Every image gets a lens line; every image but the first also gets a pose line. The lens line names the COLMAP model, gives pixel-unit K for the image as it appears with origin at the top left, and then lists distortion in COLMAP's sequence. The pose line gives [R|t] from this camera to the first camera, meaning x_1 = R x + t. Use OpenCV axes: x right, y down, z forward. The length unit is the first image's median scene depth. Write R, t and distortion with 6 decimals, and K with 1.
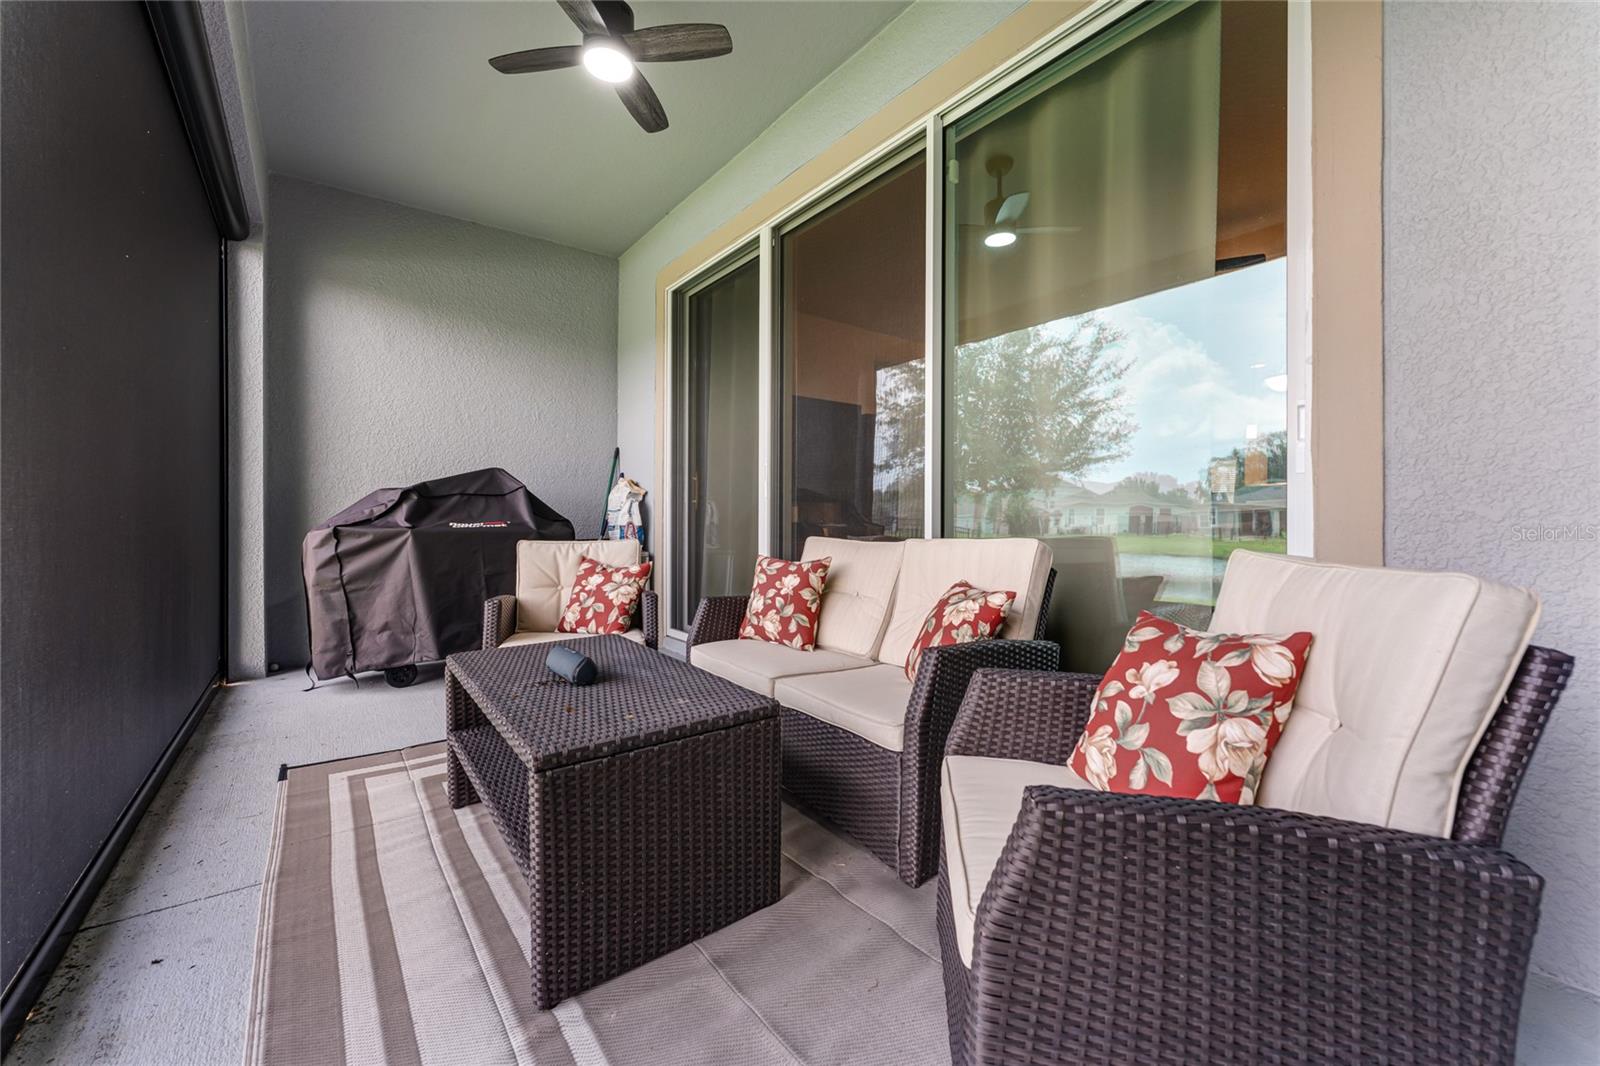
lens RADIAL K [[643.3, 0, 808.7], [0, 643.3, 529.5], [0, 0, 1]] dist [-0.004161, 0.000809]
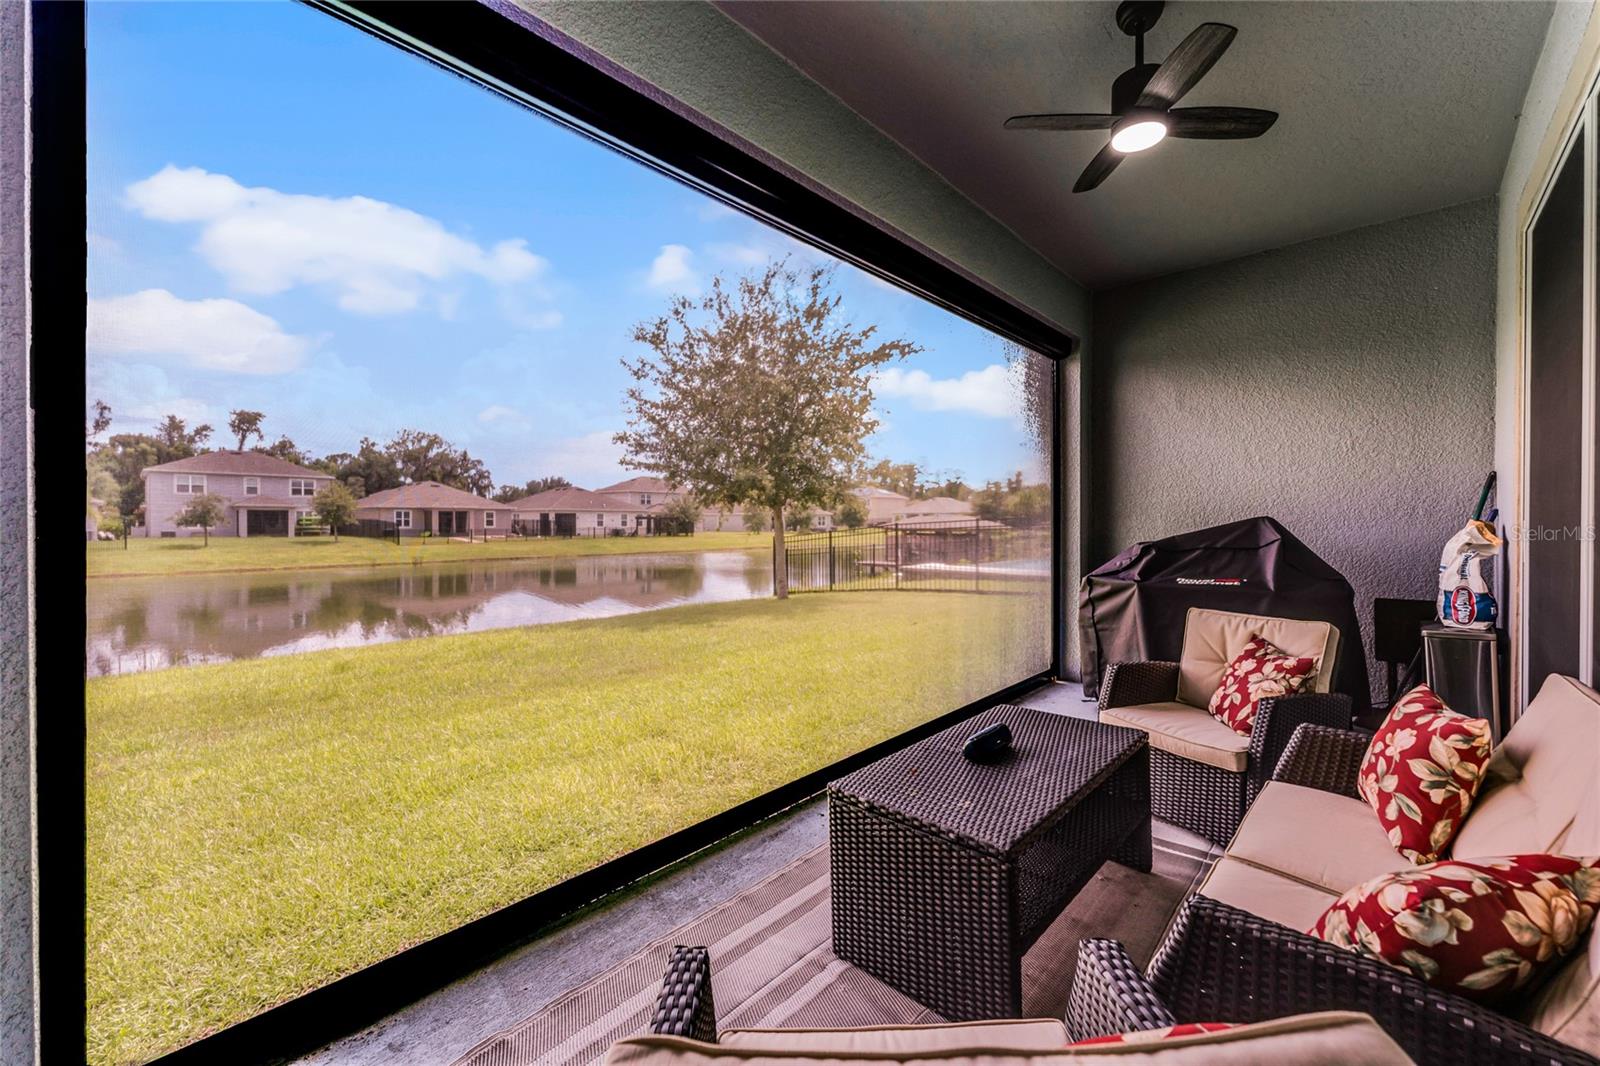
lens RADIAL K [[643.3, 0, 807.4], [0, 643.3, 526.1], [0, 0, 1]] dist [-0.004161, 0.000809]
pose [[0.163586, 0.007557, -0.986500, 0.401193], [-0.008567, 0.999944, 0.006239, -0.104038], [0.986492, 0.007430, 0.163642, 0.252407]]
